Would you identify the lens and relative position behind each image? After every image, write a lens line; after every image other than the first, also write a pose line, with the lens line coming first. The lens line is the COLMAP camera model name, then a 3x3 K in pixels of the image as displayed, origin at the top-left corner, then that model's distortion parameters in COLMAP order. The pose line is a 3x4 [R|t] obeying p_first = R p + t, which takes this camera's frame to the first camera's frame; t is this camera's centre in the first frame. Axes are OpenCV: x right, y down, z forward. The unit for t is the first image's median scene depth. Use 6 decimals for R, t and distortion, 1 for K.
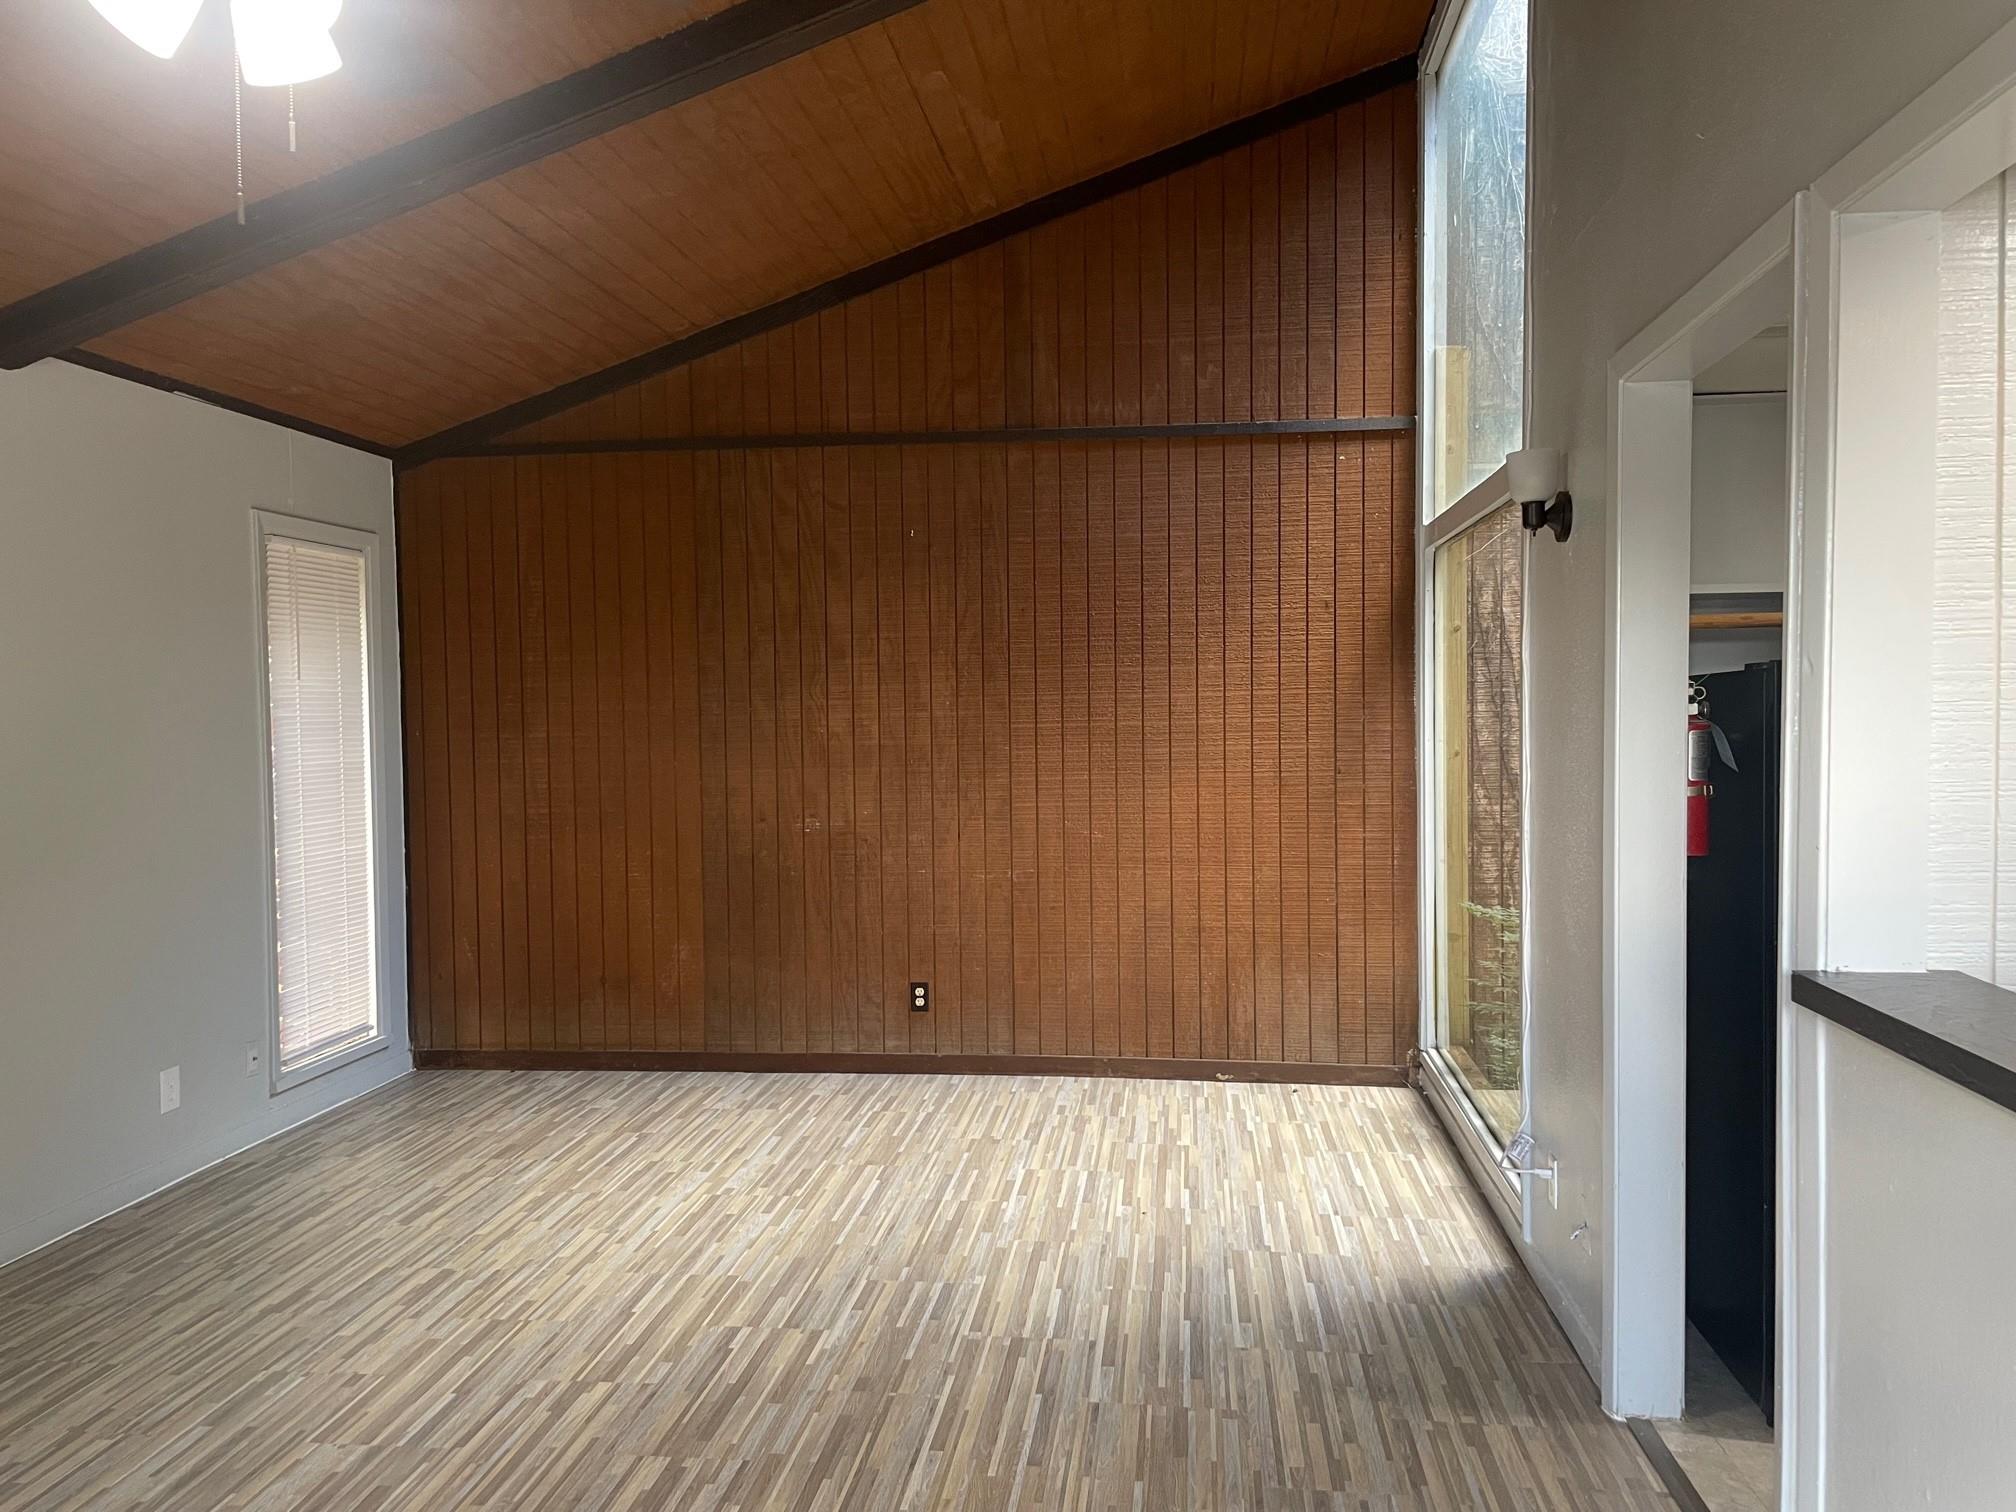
lens RADIAL K [[1523.2, 0, 1015.8], [0, 1523.2, 751.5], [0, 0, 1]] dist [0.066281, -0.081354]
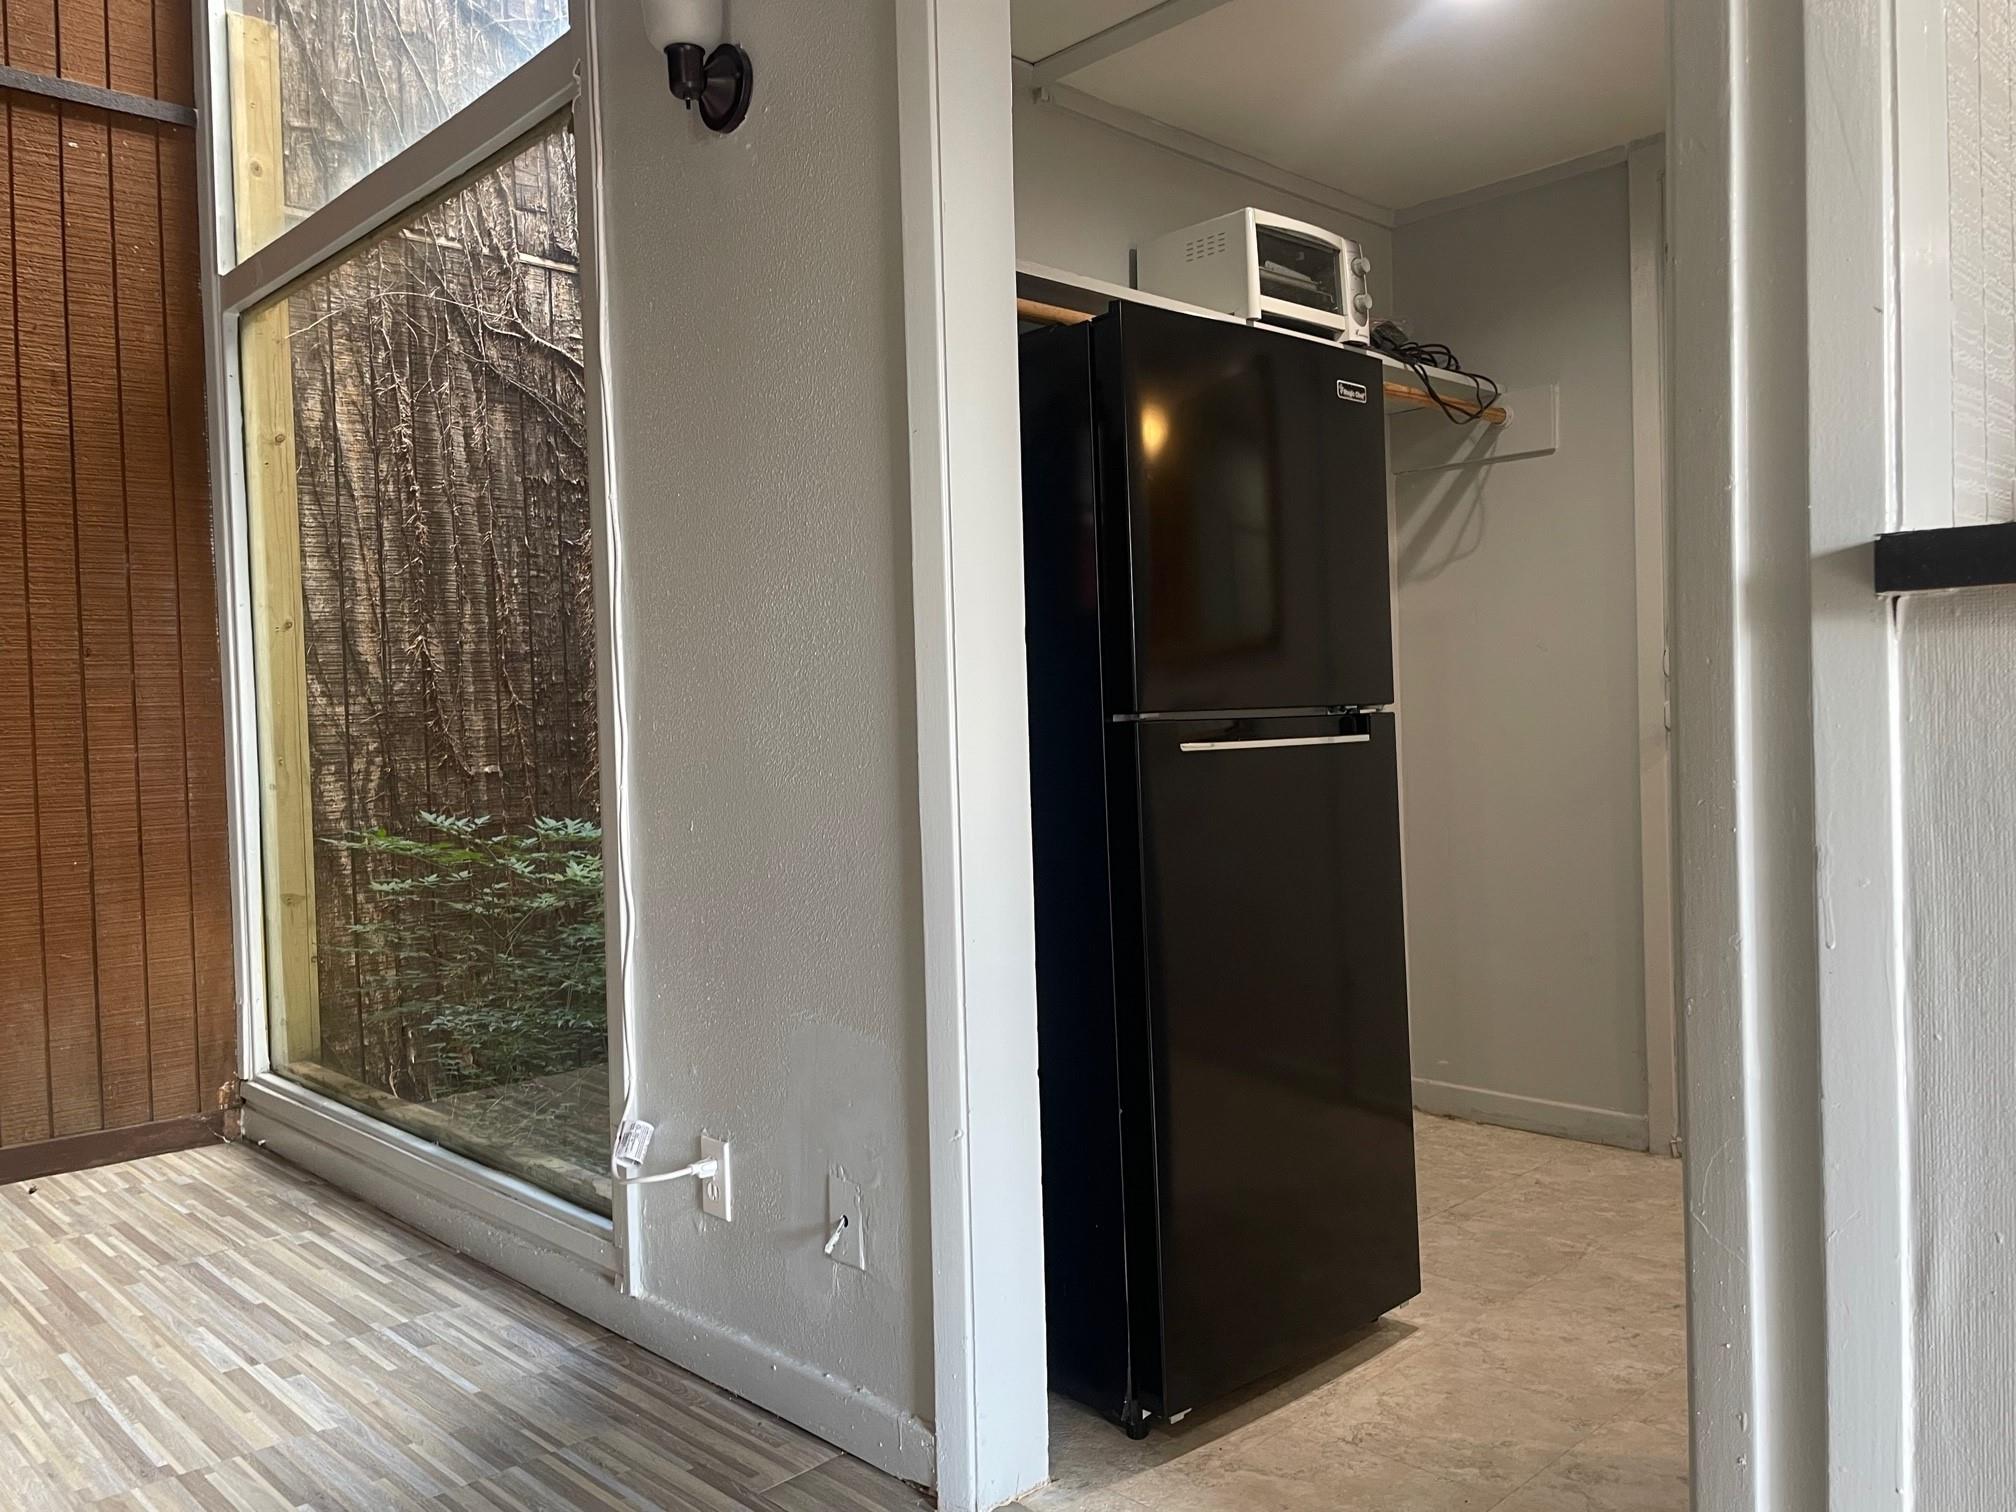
lens RADIAL K [[1523.2, 0, 1008.5], [0, 1523.2, 745.8], [0, 0, 1]] dist [0.066281, -0.081354]
pose [[0.634336, -0.024410, 0.772672, -0.044456], [0.048559, 0.998786, -0.008312, 0.098386], [-0.771531, 0.042793, 0.634751, 0.433261]]
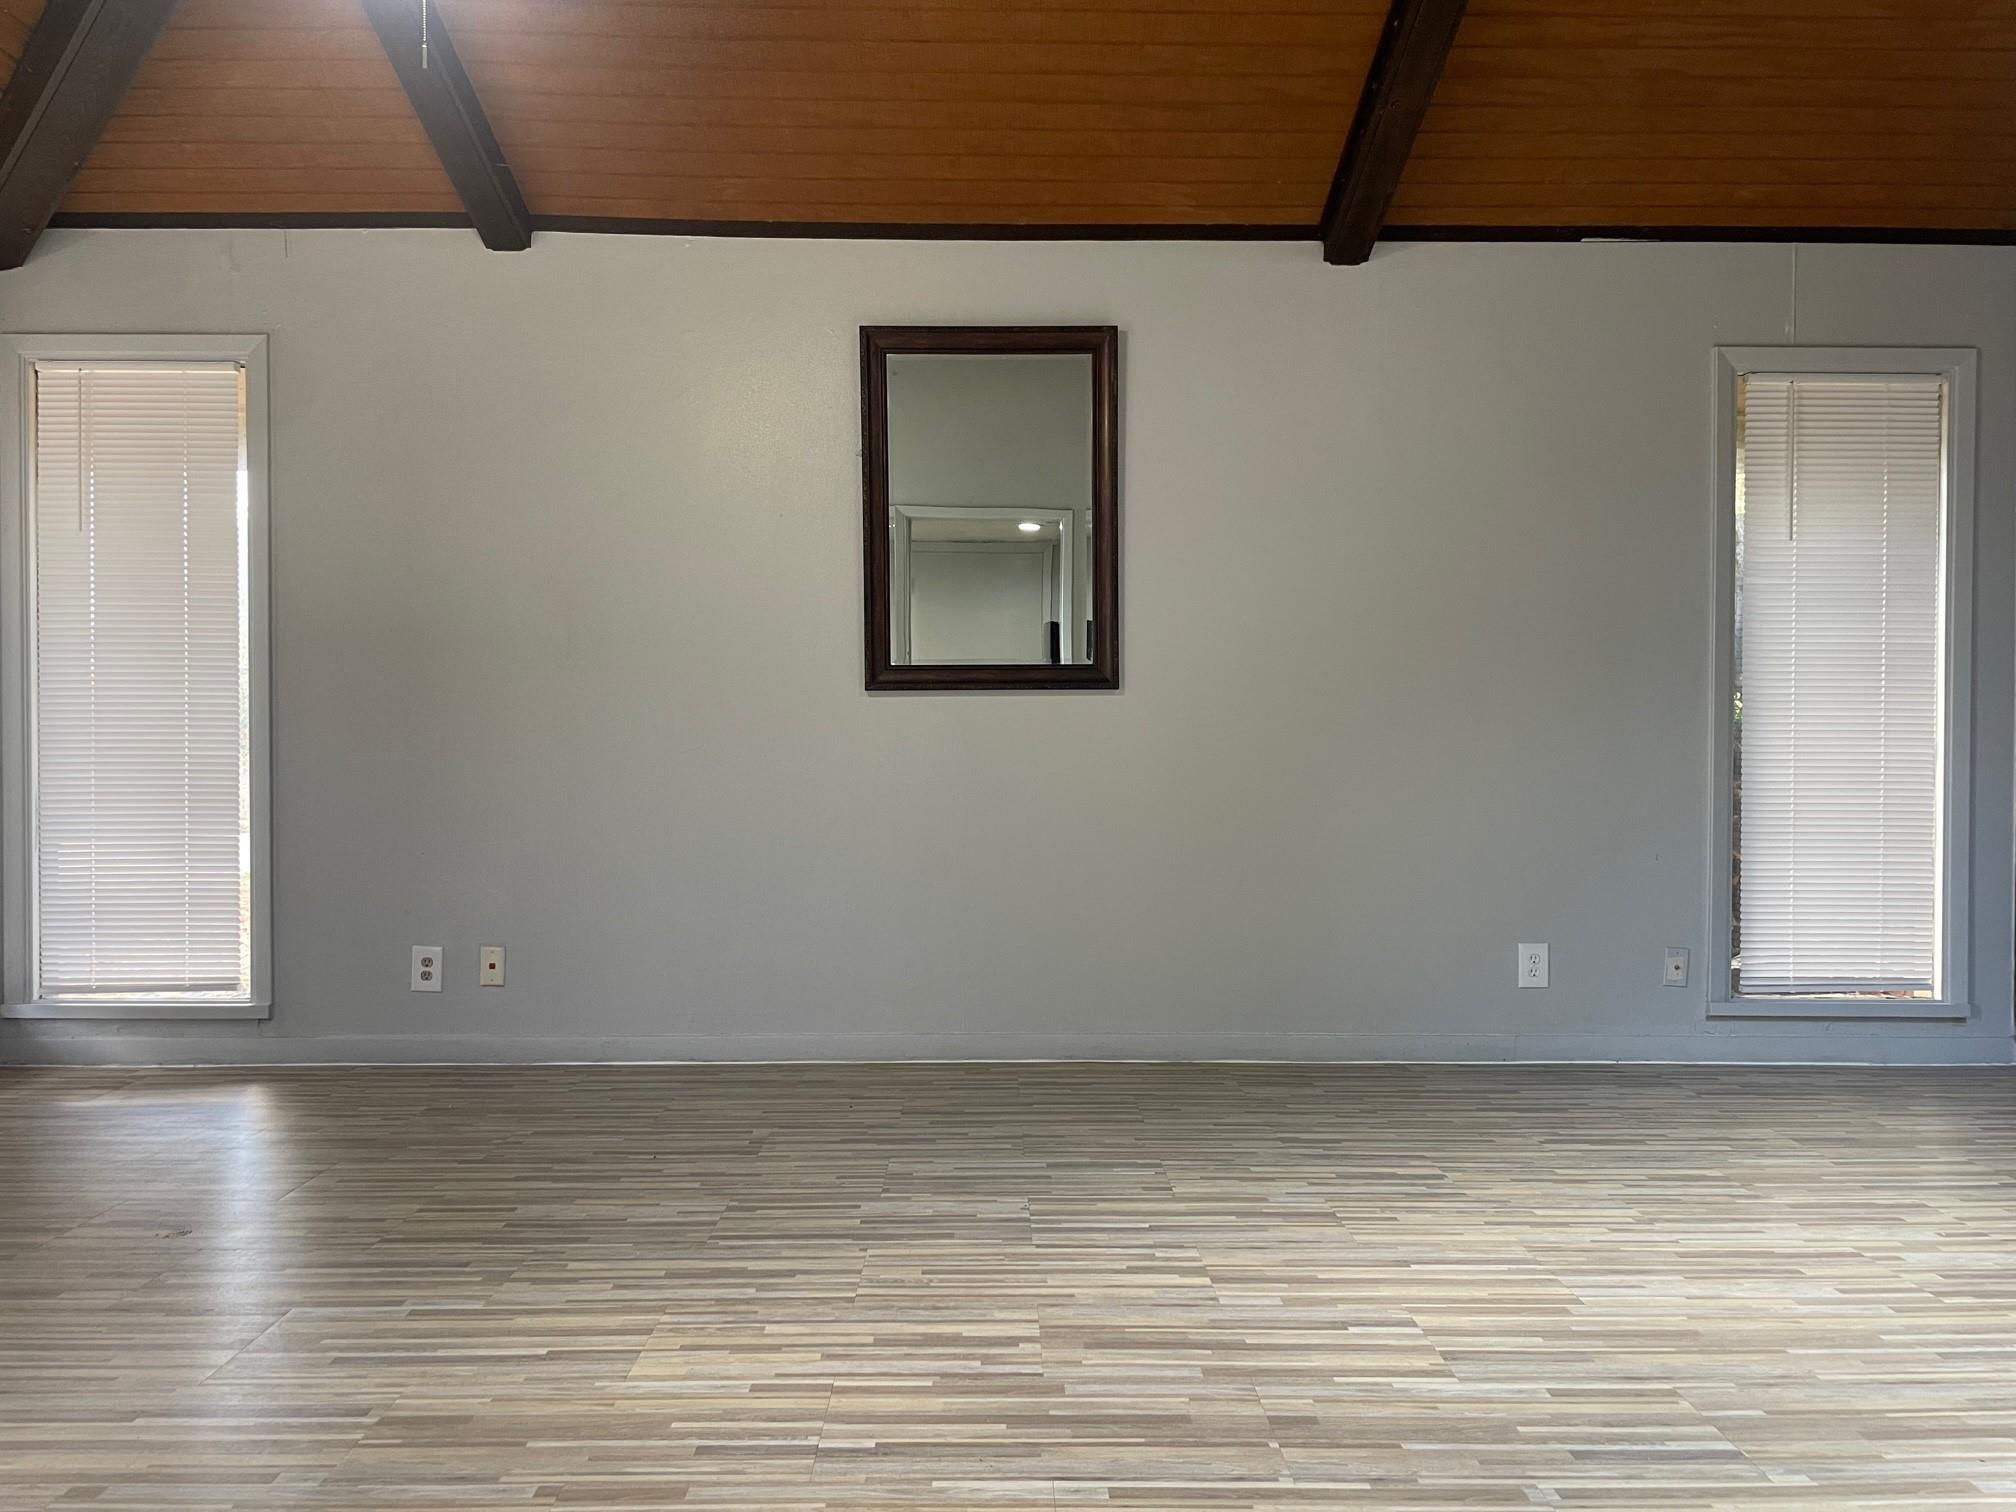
lens RADIAL K [[1523.2, 0, 1007.7], [0, 1523.2, 763.0], [0, 0, 1]] dist [0.066281, -0.081354]
pose [[0.127160, 0.022800, -0.991620, 0.403977], [-0.036756, 0.999157, 0.018260, 0.095736], [0.991201, 0.034126, 0.127891, 0.602593]]
